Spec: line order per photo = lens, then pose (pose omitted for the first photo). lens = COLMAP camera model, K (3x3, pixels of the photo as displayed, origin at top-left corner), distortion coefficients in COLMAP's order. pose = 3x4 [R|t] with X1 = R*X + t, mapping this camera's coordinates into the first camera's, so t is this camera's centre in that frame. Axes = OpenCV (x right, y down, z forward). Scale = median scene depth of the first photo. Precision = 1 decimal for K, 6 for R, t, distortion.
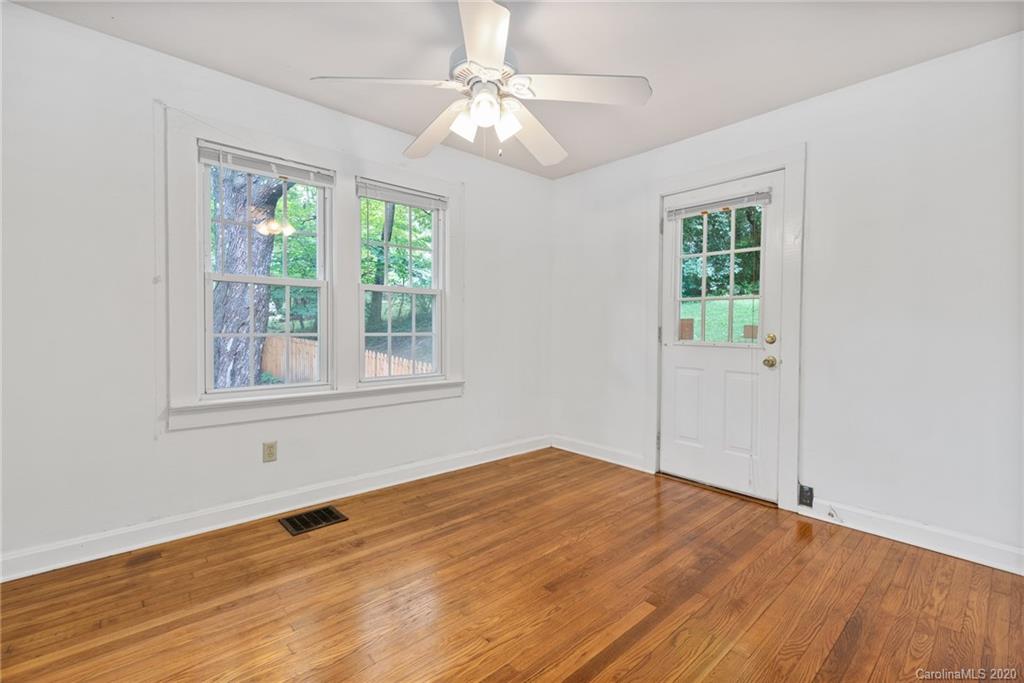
lens RADIAL K [[460.2, 0, 511.2], [0, 460.2, 337.2], [0, 0, 1]] dist [-0.004003, -0.000540]
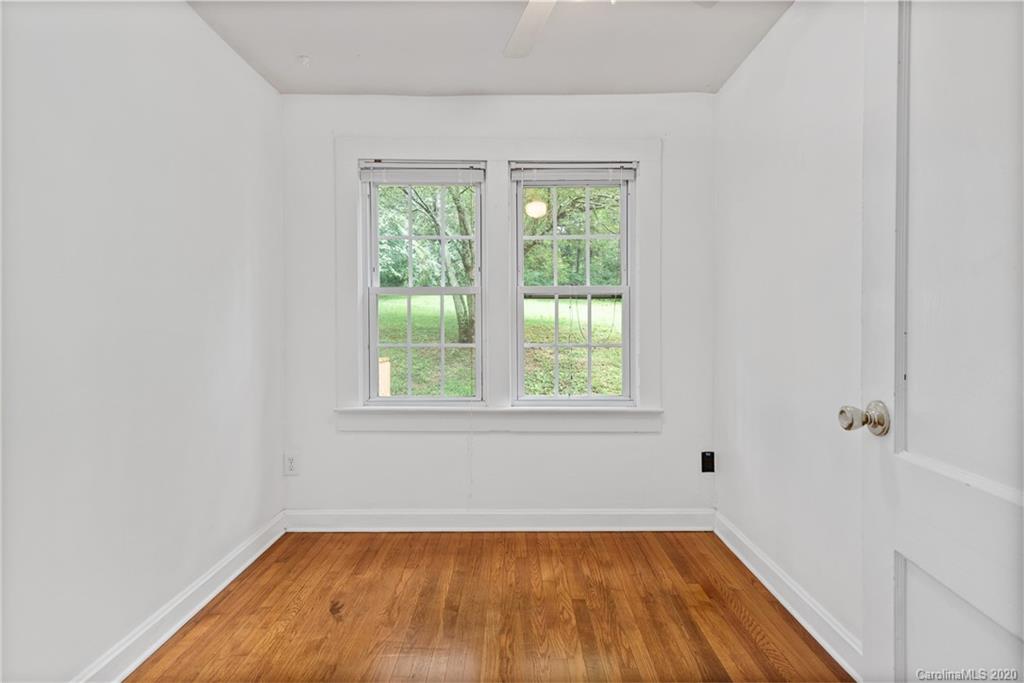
lens RADIAL K [[514.0, 0, 512.9], [0, 514.0, 342.0], [0, 0, 1]] dist [0.006645, 0.000169]
pose [[0.740515, 0.002740, -0.672035, 0.268640], [-0.010049, 0.999925, -0.006996, -0.004213], [0.671965, 0.011934, 0.740487, 0.244202]]
